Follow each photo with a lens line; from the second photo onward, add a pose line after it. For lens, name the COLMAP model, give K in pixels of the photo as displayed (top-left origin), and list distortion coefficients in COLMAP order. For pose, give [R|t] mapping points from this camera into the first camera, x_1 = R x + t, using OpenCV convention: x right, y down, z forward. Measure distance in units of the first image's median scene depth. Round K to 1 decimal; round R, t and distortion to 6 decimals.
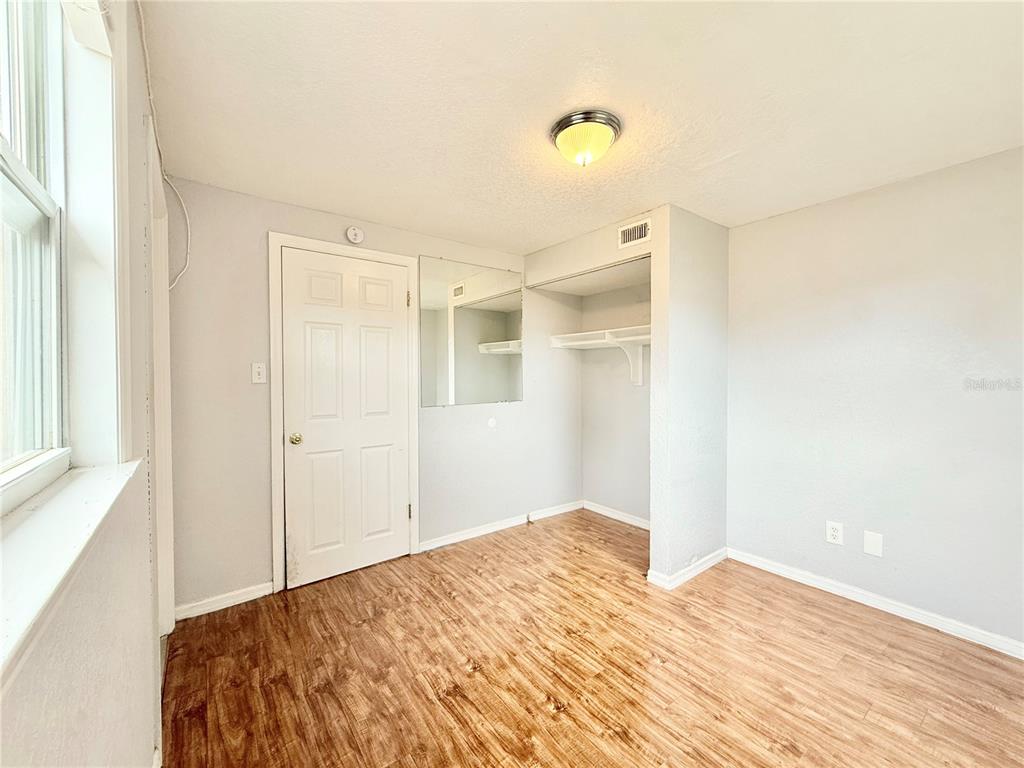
lens RADIAL K [[420.8, 0, 511.5], [0, 420.8, 381.4], [0, 0, 1]] dist [0.002356, -0.000307]
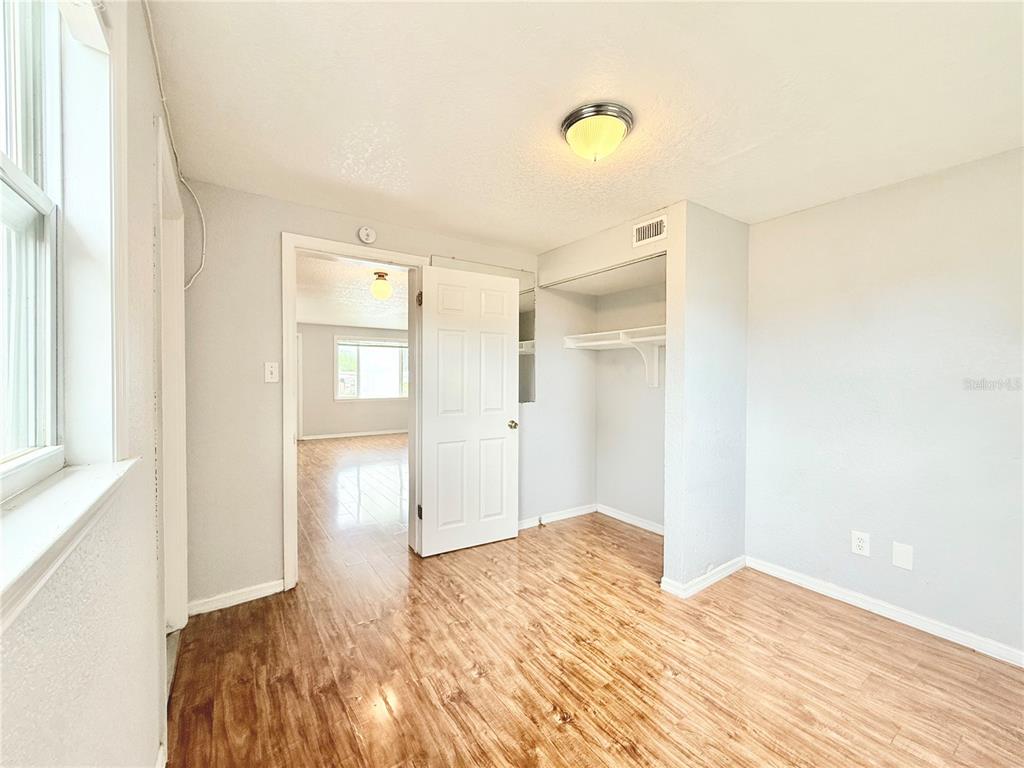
lens RADIAL K [[420.8, 0, 510.7], [0, 420.8, 381.1], [0, 0, 1]] dist [0.002356, -0.000307]
pose [[0.999083, 0.006088, -0.042386, 0.019763], [-0.006198, 0.999978, -0.002476, 0.000394], [0.042370, 0.002736, 0.999098, 0.018872]]
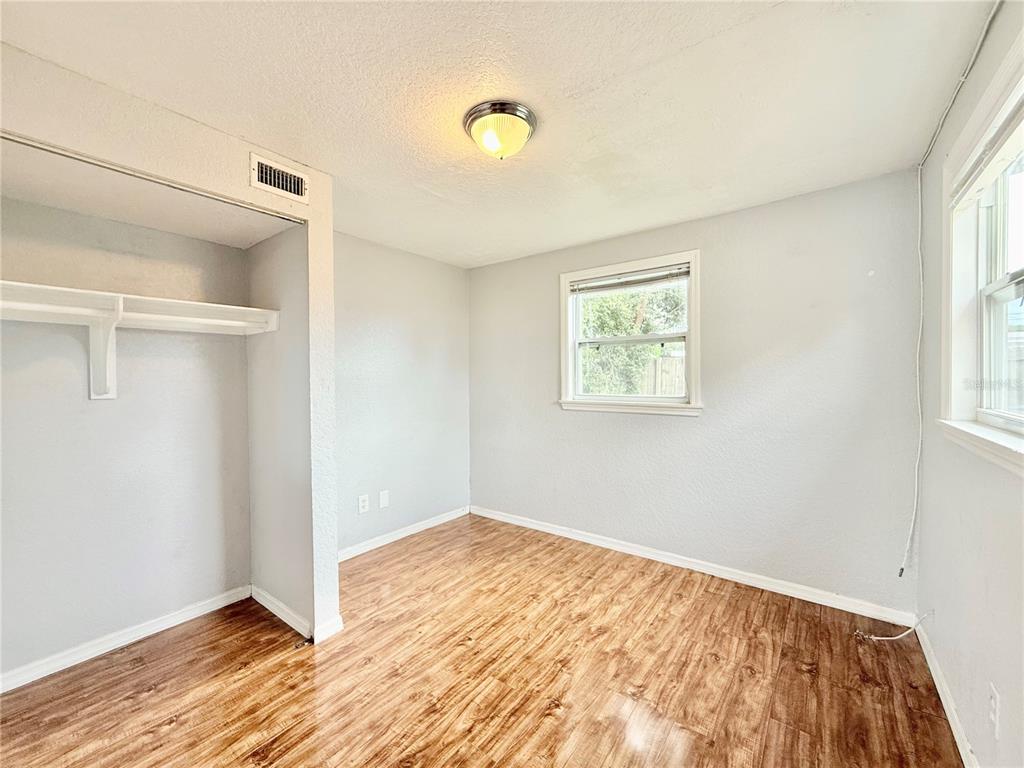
lens RADIAL K [[420.8, 0, 507.9], [0, 420.8, 381.8], [0, 0, 1]] dist [0.002356, -0.000307]
pose [[-0.283218, -0.008981, 0.959013, -0.682891], [0.020231, 0.999678, 0.015337, -0.018892], [-0.958842, 0.023746, -0.282945, 1.146678]]
